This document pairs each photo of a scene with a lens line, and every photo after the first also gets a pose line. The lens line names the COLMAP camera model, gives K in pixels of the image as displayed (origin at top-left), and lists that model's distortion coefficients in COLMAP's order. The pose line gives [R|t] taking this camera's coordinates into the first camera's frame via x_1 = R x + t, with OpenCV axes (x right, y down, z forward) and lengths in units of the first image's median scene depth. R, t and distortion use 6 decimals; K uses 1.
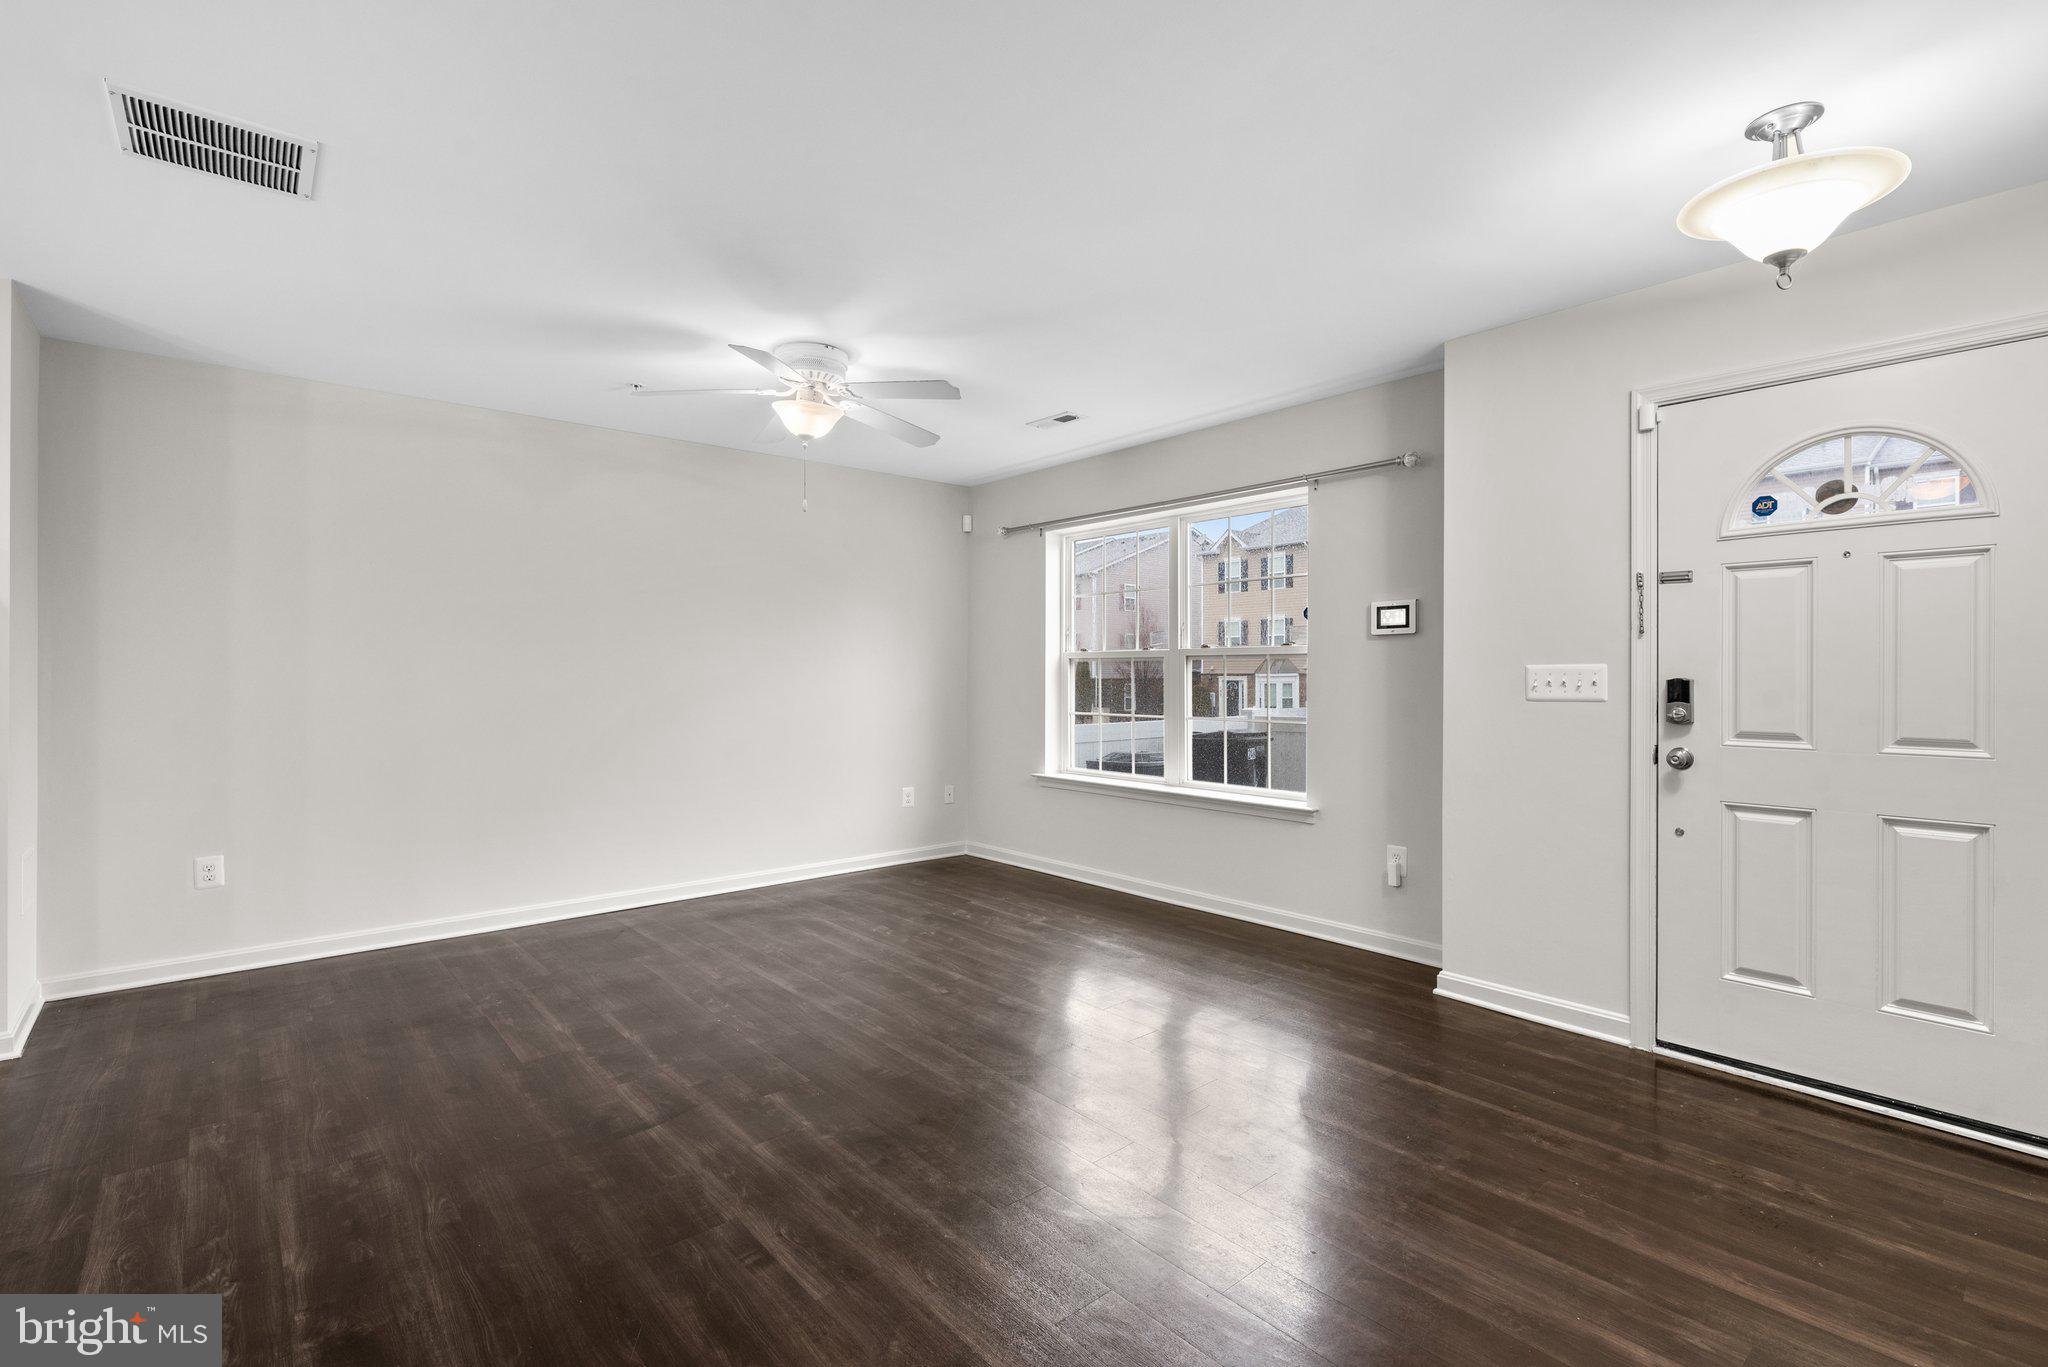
lens RADIAL K [[928.8, 0, 1030.4], [0, 928.8, 672.9], [0, 0, 1]] dist [0.000067, 0.000224]
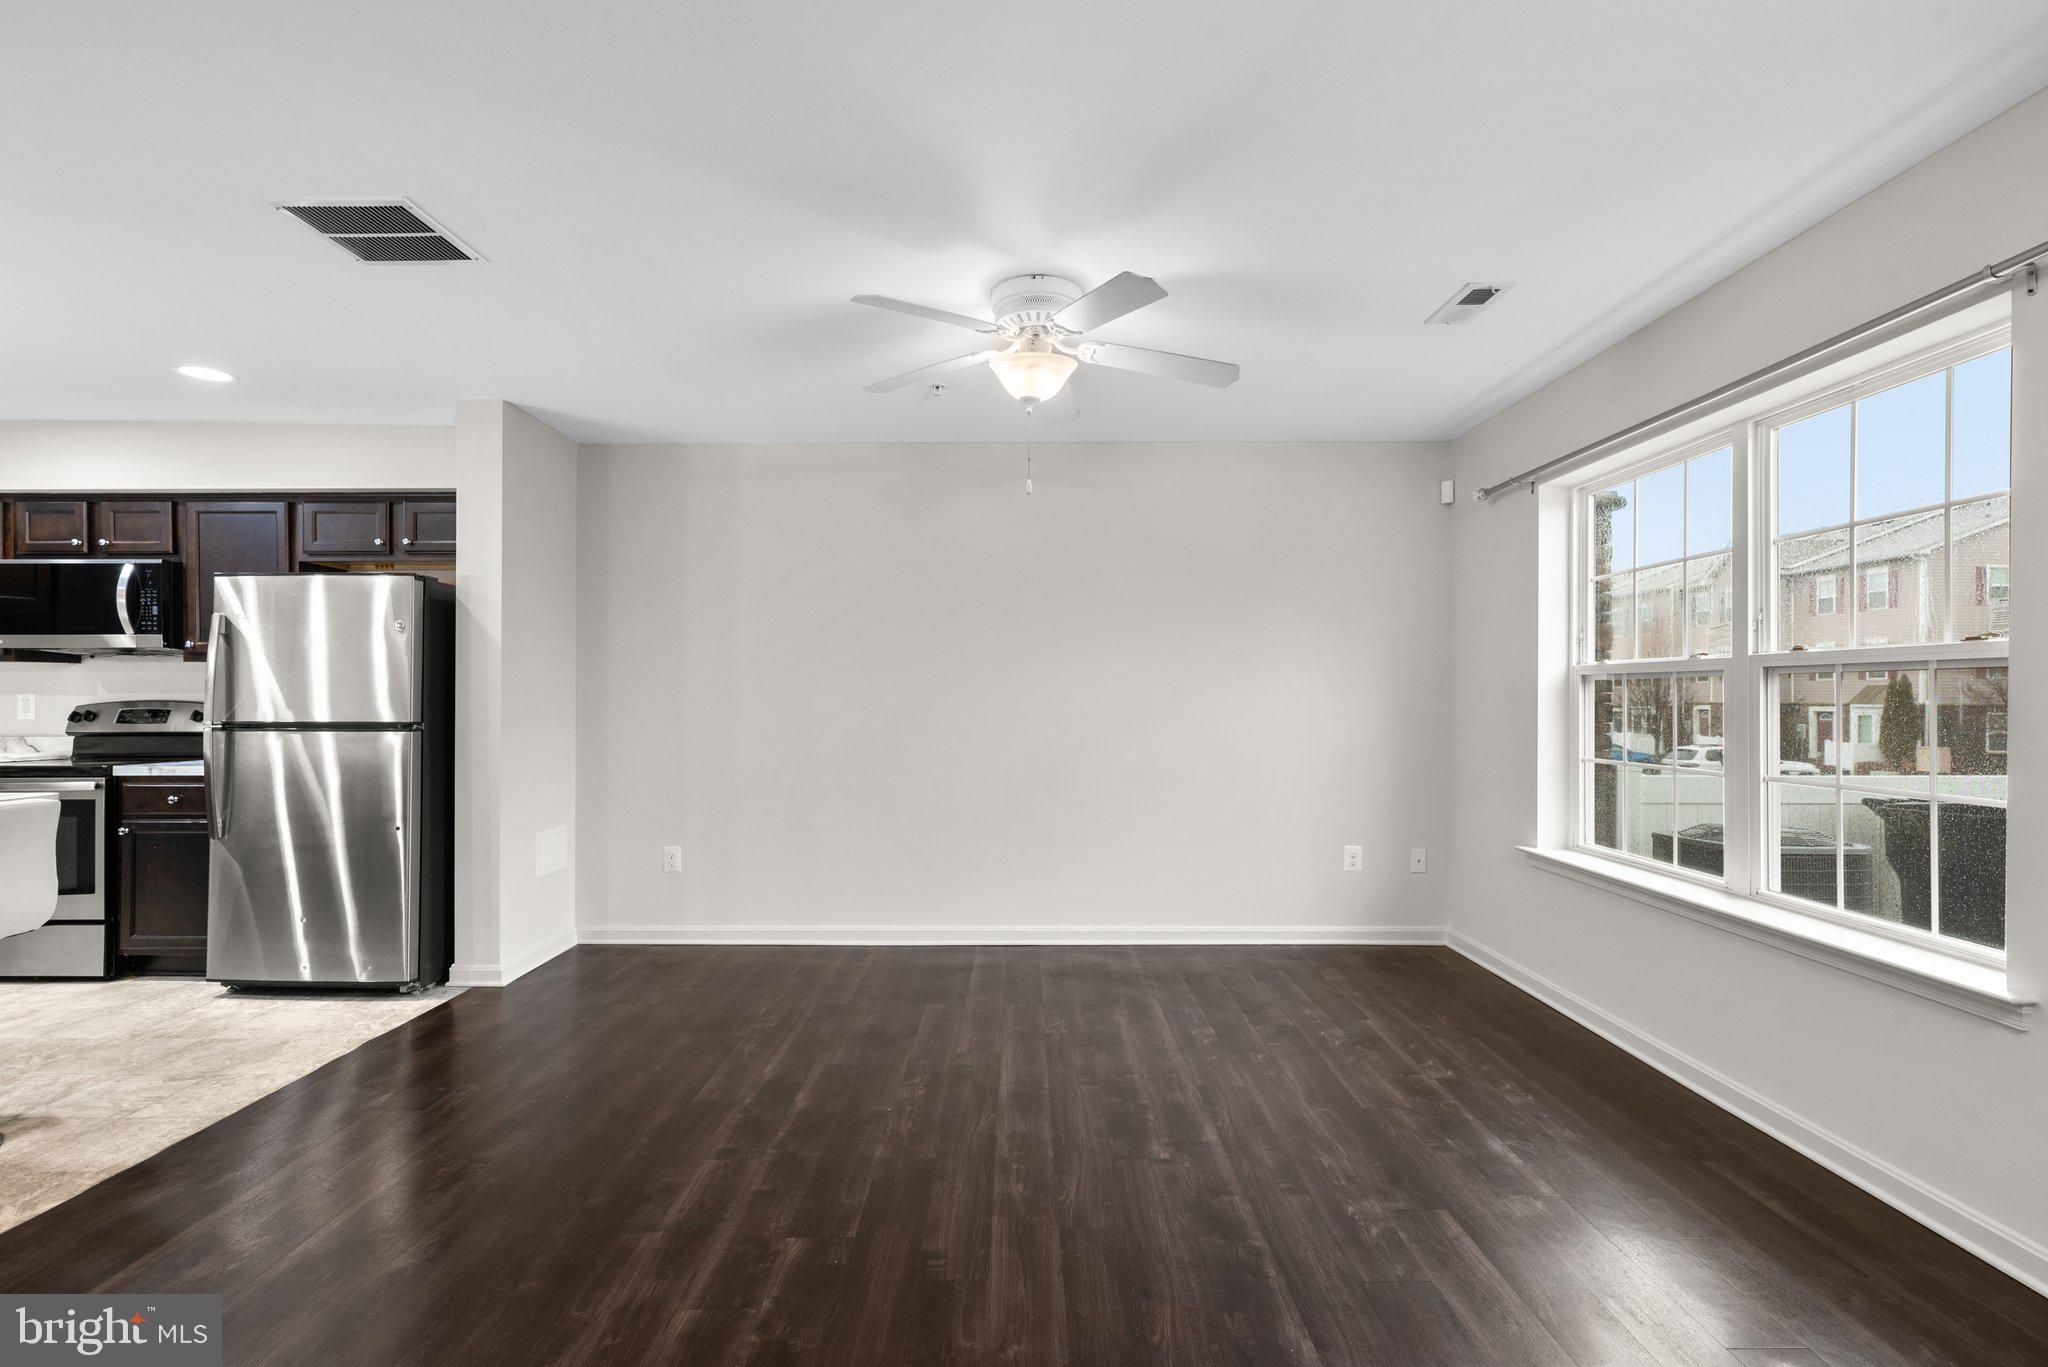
lens RADIAL K [[929.2, 0, 1023.9], [0, 929.2, 696.9], [0, 0, 1]] dist [0.000724, 0.000505]
pose [[0.753067, 0.001299, -0.657942, 0.278484], [-0.000526, 0.999999, 0.001373, -0.001374], [0.657943, -0.000687, 0.753067, 0.398268]]
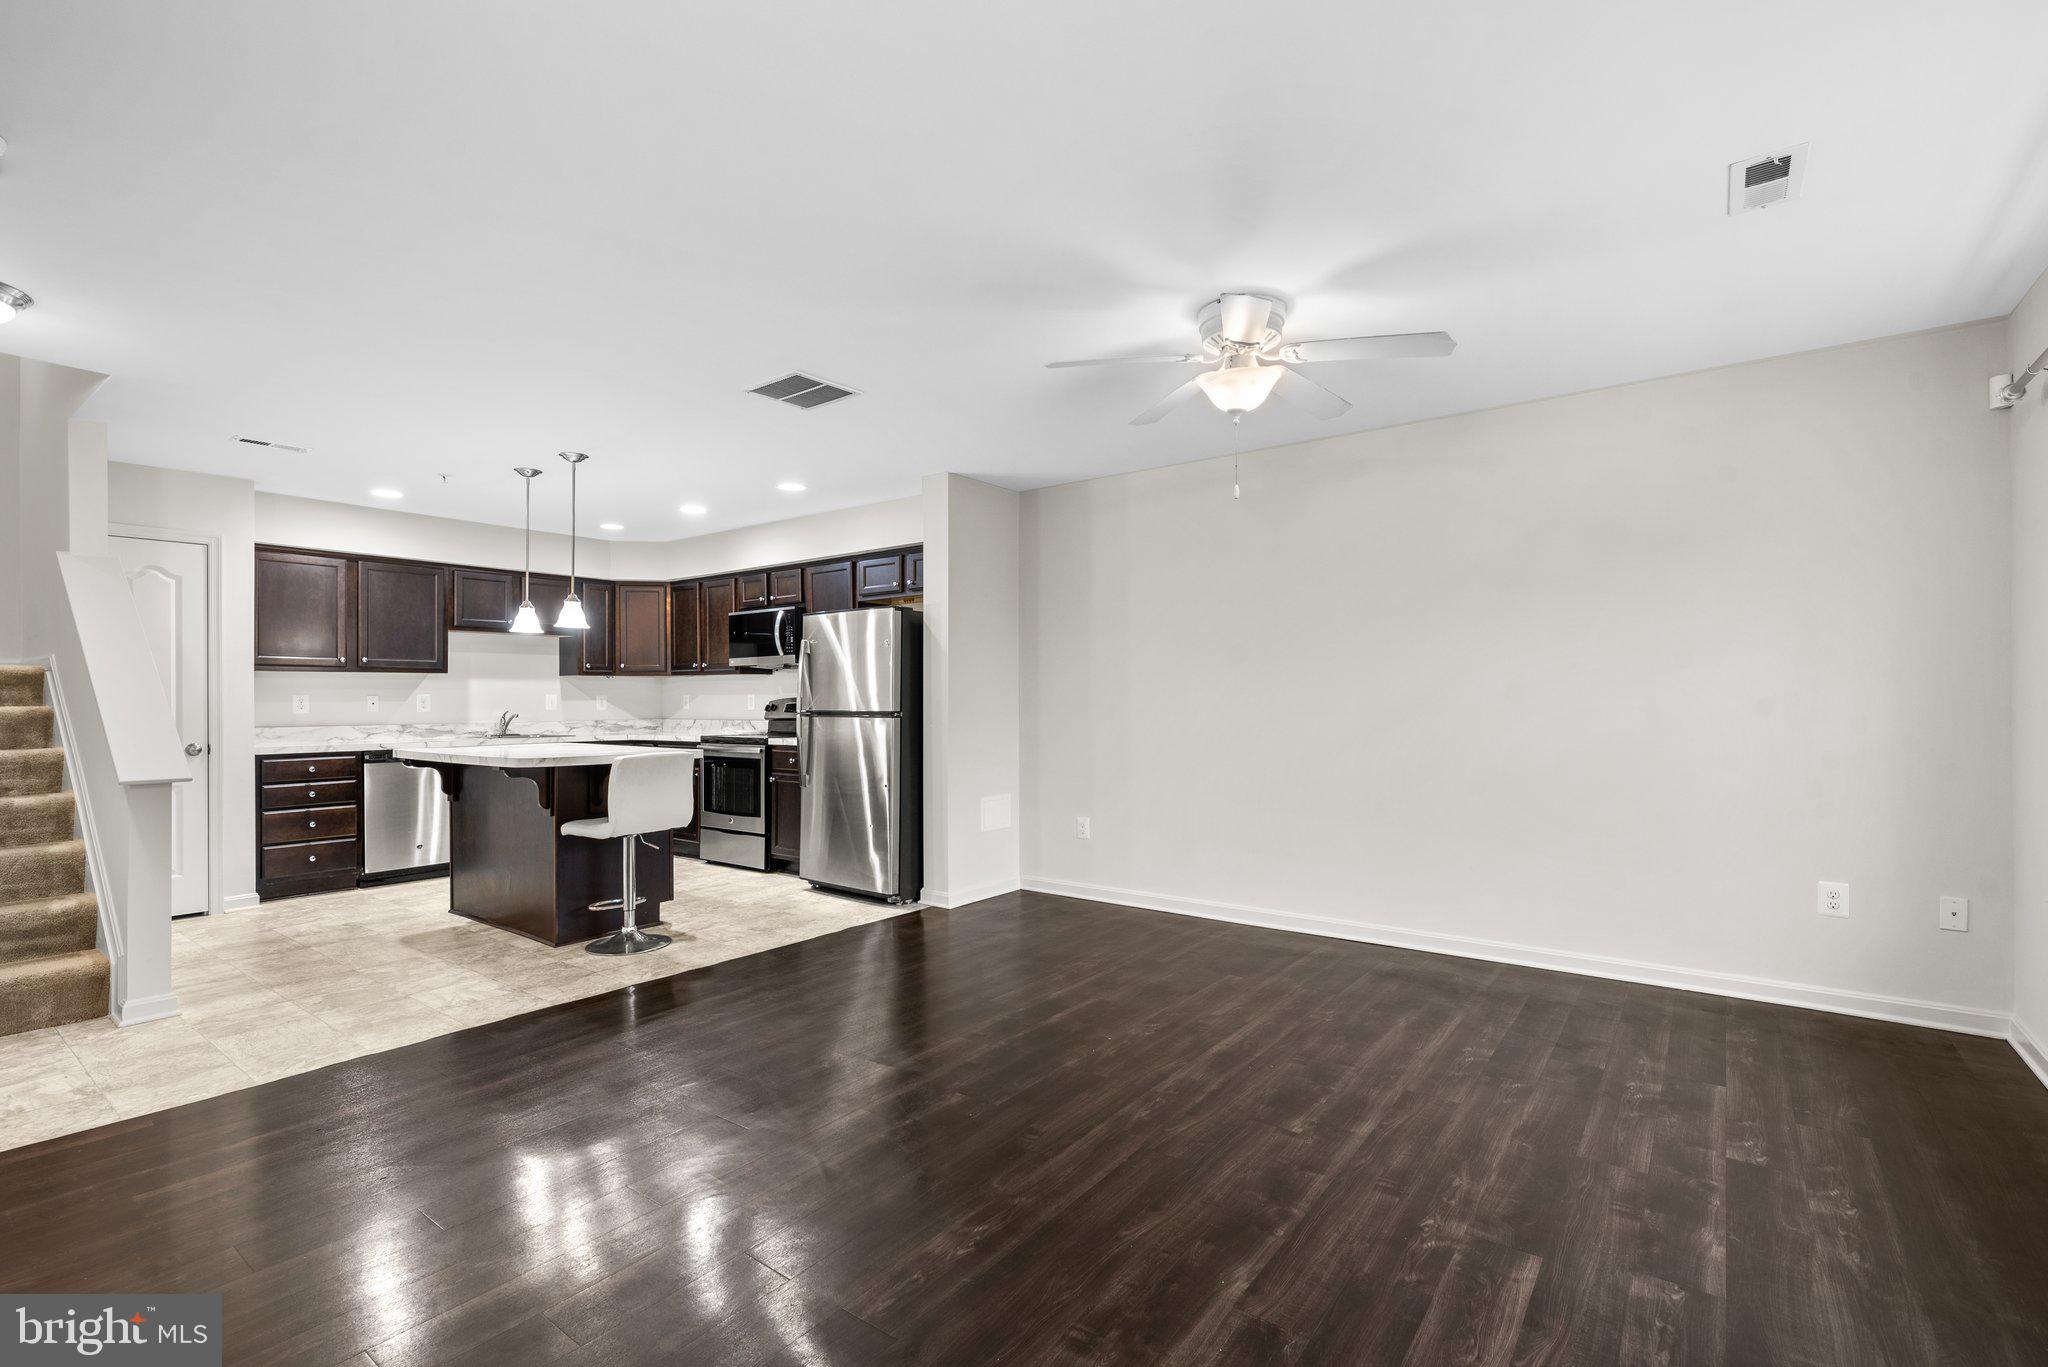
lens RADIAL K [[930.5, 0, 1025.3], [0, 930.5, 692.5], [0, 0, 1]] dist [-0.001054, 0.000482]
pose [[0.201841, -0.006276, -0.979398, 0.556981], [0.005139, 0.999972, -0.005348, 0.008051], [0.979405, -0.003954, 0.201867, 0.636804]]
